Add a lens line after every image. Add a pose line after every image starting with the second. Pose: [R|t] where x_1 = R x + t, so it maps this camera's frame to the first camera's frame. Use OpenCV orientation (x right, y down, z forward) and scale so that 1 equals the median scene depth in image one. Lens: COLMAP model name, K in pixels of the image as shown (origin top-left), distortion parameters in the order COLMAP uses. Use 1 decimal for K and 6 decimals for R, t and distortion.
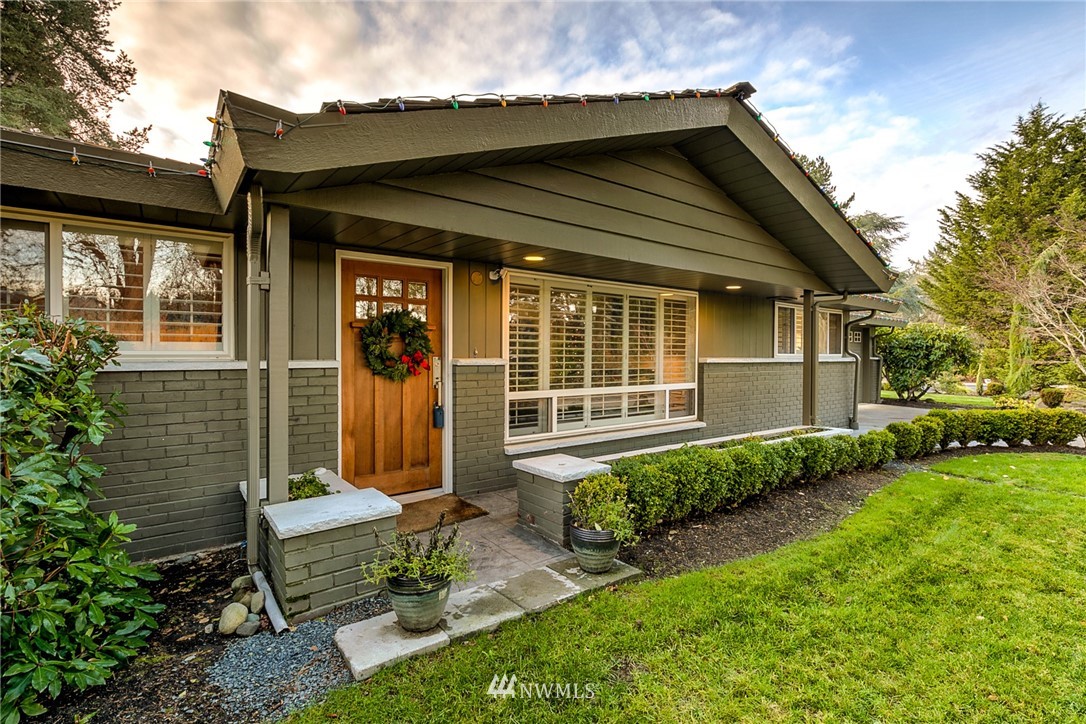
lens RADIAL K [[505.9, 0, 543.0], [0, 505.9, 362.0], [0, 0, 1]] dist [-0.000004, 0.000528]
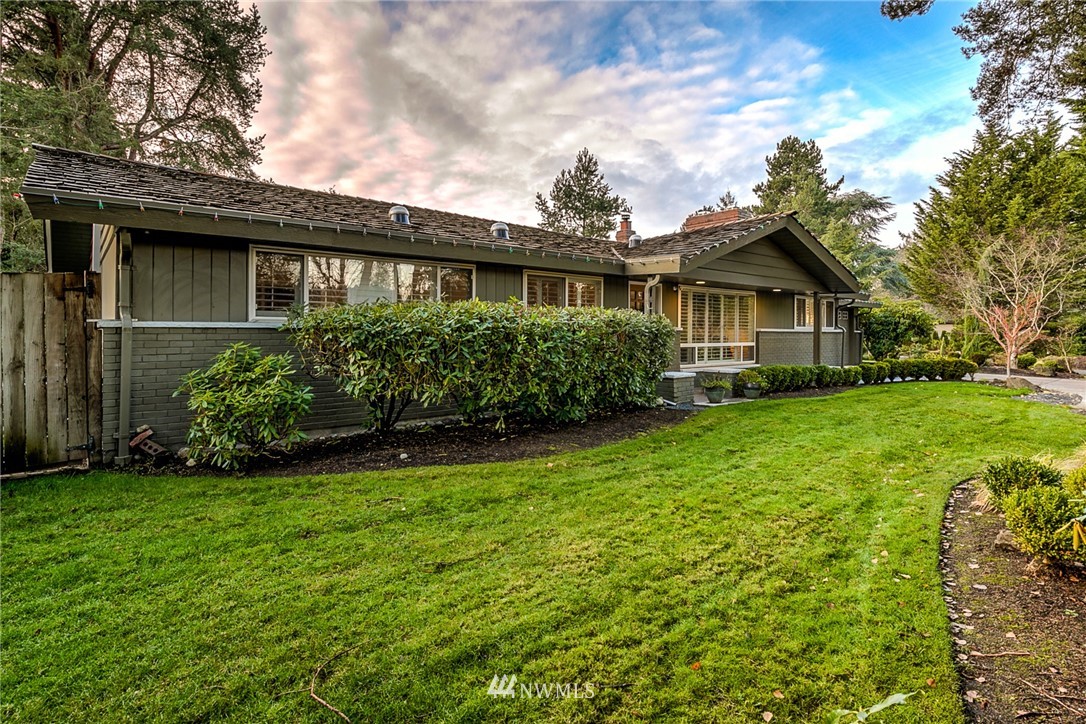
lens RADIAL K [[539.5, 0, 545.2], [0, 539.5, 334.1], [0, 0, 1]] dist [-0.002706, -0.000804]
pose [[0.999066, -0.000750, 0.043207, -0.230393], [0.001179, 0.999950, -0.009908, 0.012956], [-0.043198, 0.009950, 0.999017, -0.386323]]
